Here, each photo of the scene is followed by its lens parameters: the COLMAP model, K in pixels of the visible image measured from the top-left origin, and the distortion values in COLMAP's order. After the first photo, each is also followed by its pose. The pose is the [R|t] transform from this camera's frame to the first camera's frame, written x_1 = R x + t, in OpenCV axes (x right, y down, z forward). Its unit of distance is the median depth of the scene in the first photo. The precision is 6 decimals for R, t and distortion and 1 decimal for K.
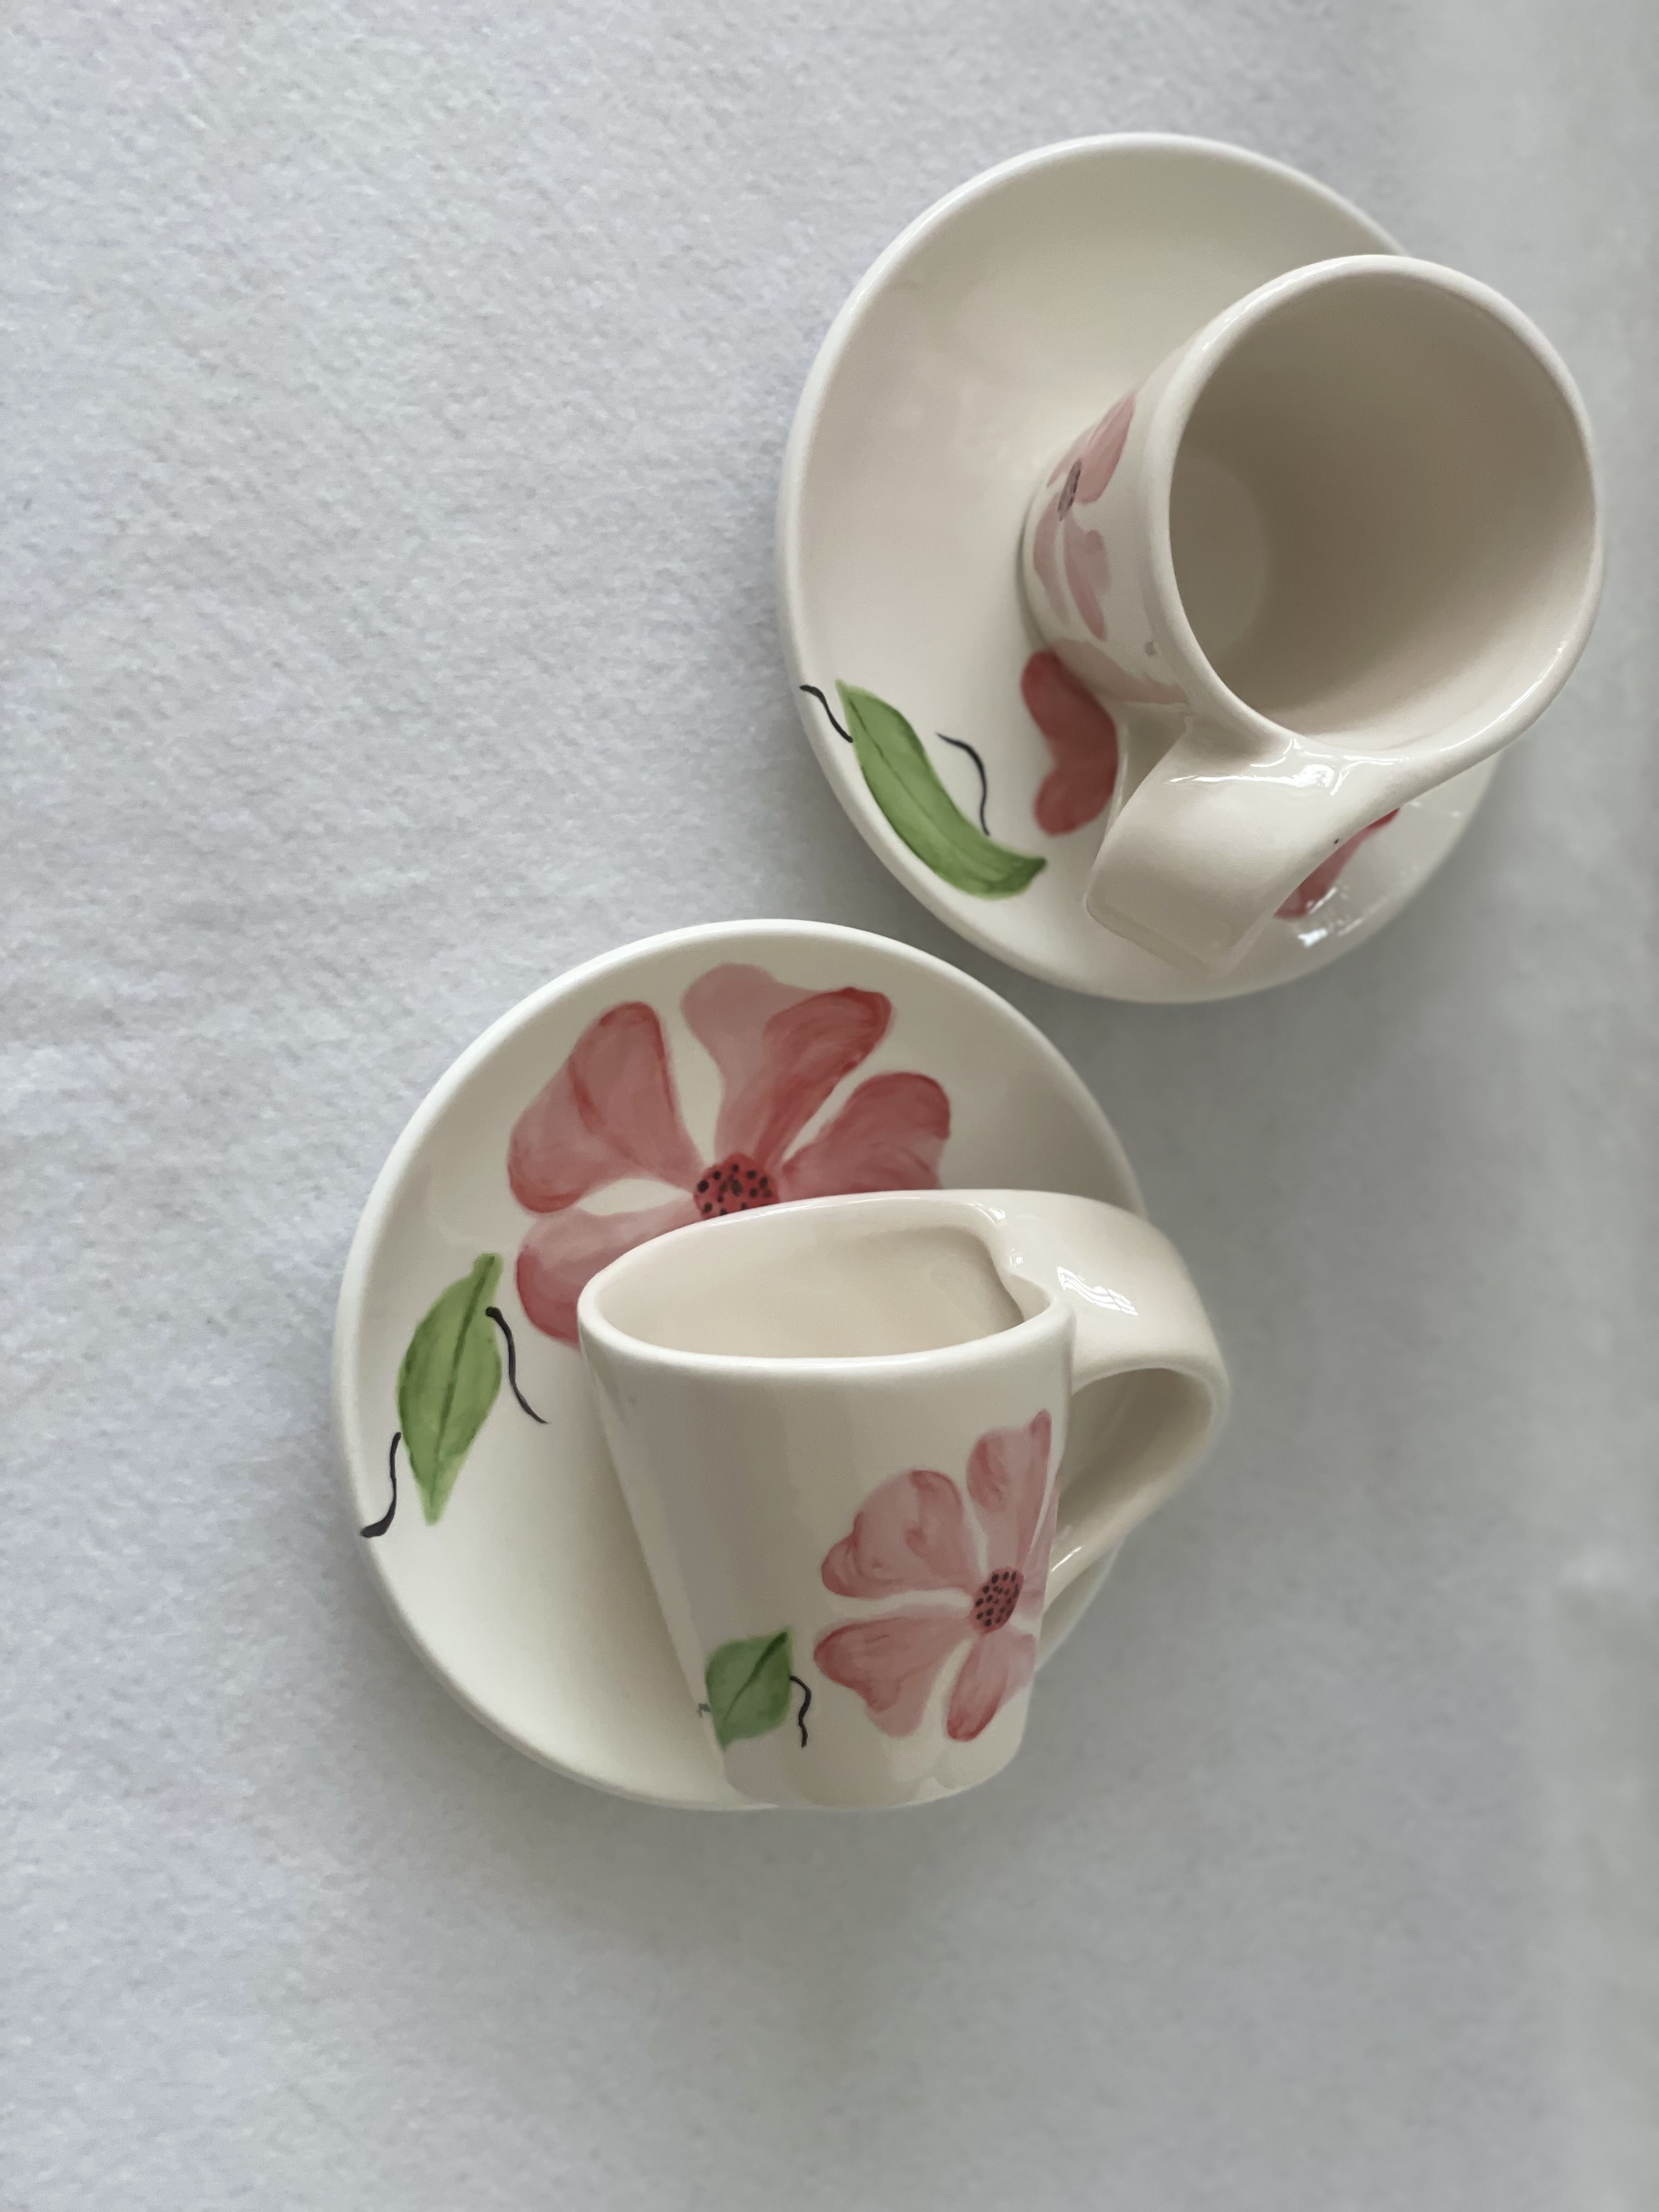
lens RADIAL K [[3379.2, 0, 829.5], [0, 3379.2, 1106.0], [0, 0, 1]] dist [0.187498, -0.726238]
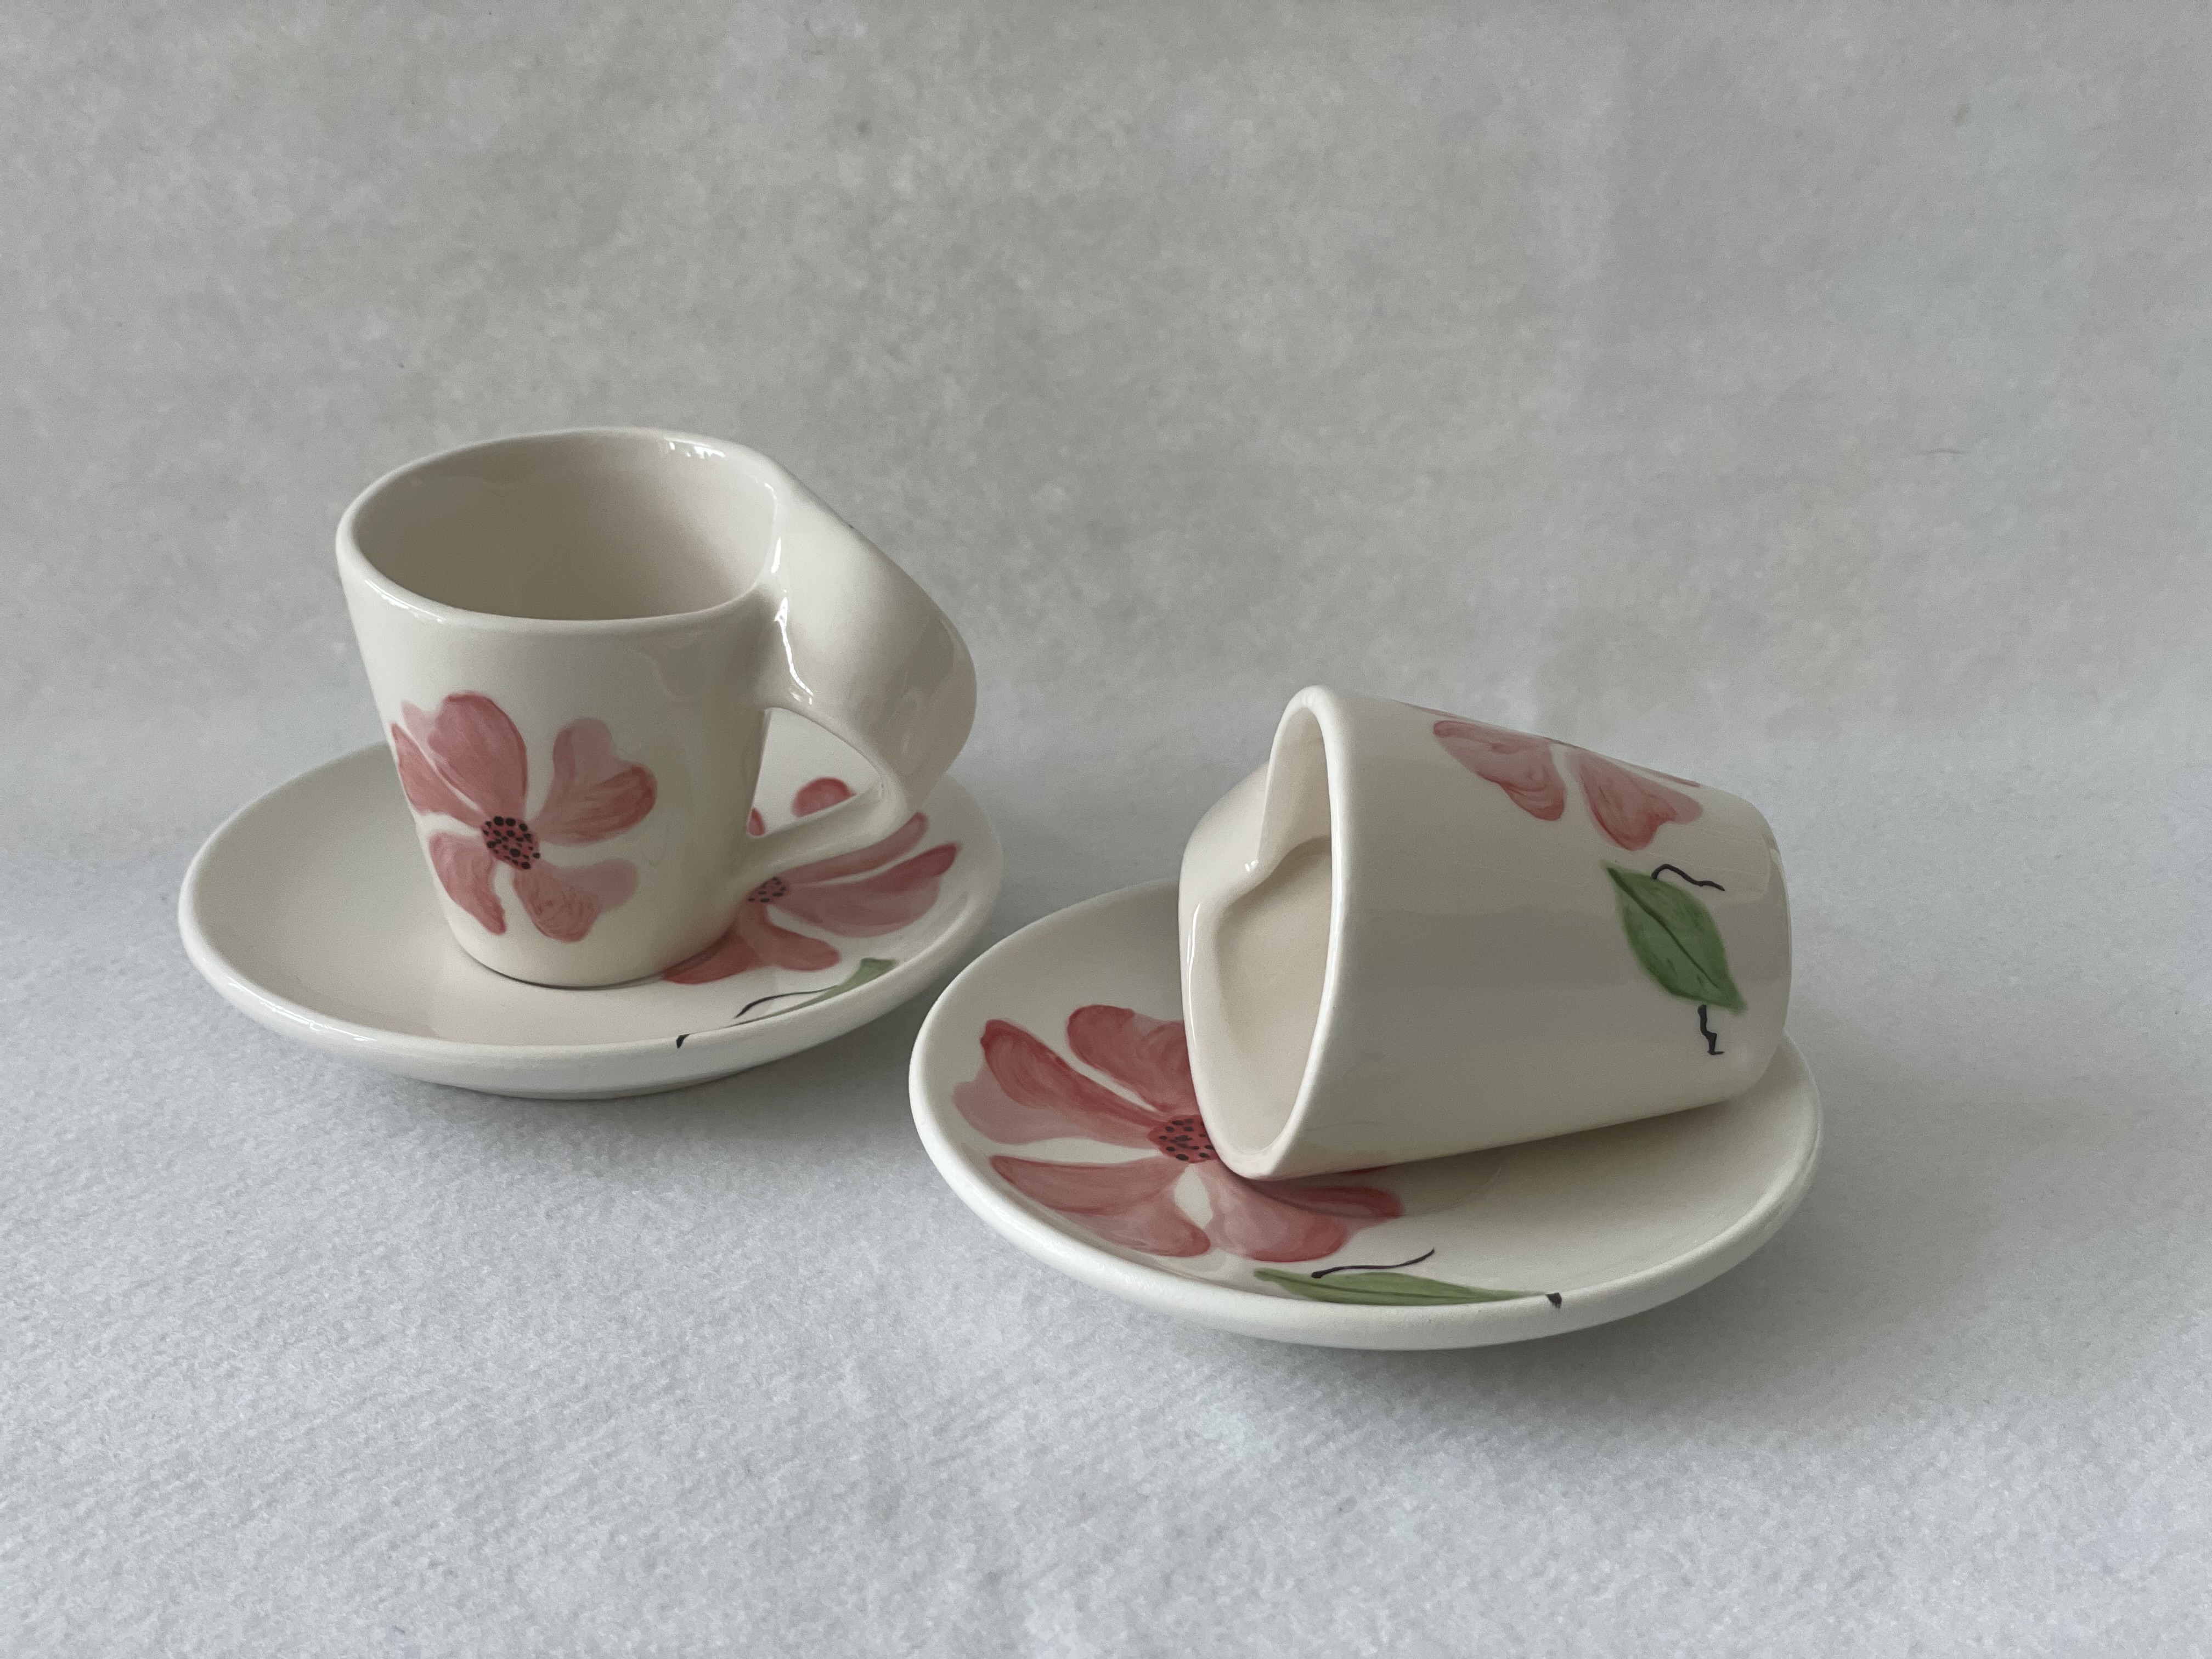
lens RADIAL K [[3379.2, 0, 1094.8], [0, 3379.2, 786.3], [0, 0, 1]] dist [0.187498, -0.726238]
pose [[-0.004589, -0.755666, 0.654941, -0.618029], [0.999348, -0.026915, -0.024052, 0.025961], [0.035803, 0.654404, 0.755297, 0.203040]]
